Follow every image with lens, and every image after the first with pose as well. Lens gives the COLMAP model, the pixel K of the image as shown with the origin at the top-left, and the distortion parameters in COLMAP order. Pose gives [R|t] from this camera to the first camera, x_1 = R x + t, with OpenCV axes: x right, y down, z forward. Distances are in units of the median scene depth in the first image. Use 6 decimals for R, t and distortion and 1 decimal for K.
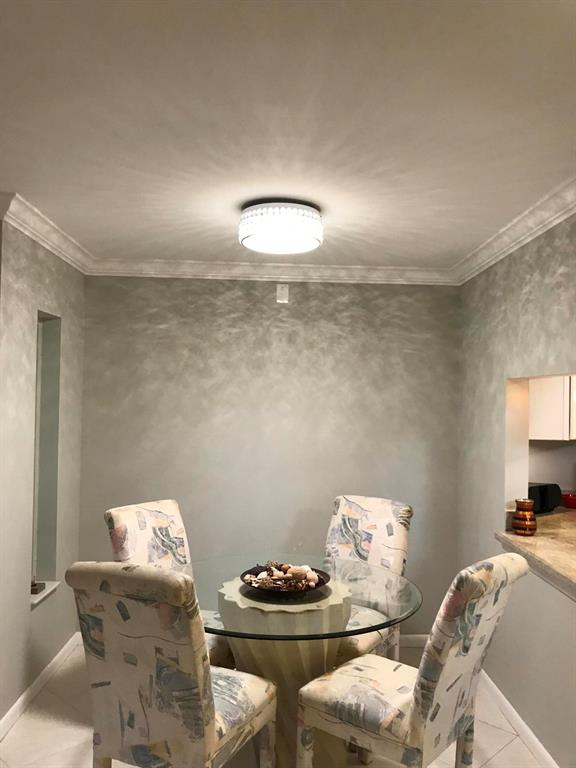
lens RADIAL K [[616.0, 0, 288.0], [0, 616.0, 384.0], [0, 0, 1]] dist [0.140012, -0.000765]
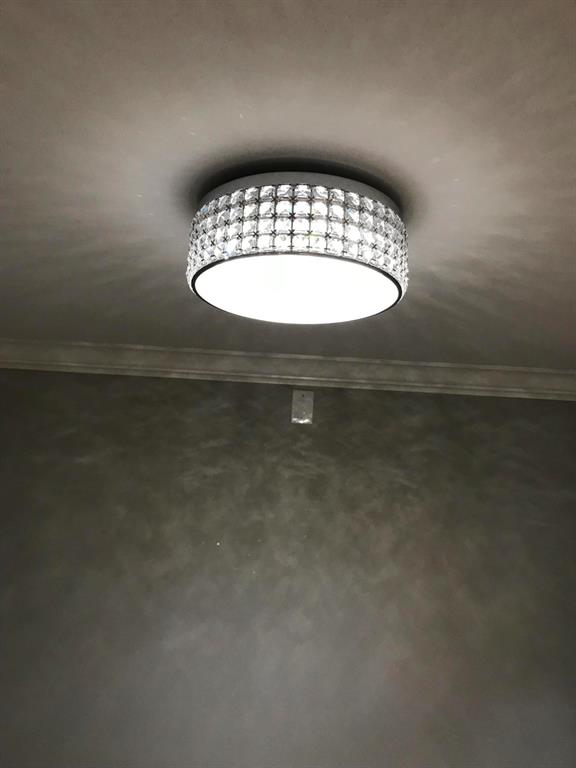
lens RADIAL K [[635.2, 0, 288.0], [0, 635.2, 384.0], [0, 0, 1]] dist [0.044521, -0.078694]
pose [[0.998790, 0.030583, -0.038522, -0.000384], [-0.036504, 0.985816, -0.163813, -0.072935], [0.032965, 0.165021, 0.985739, 0.431802]]
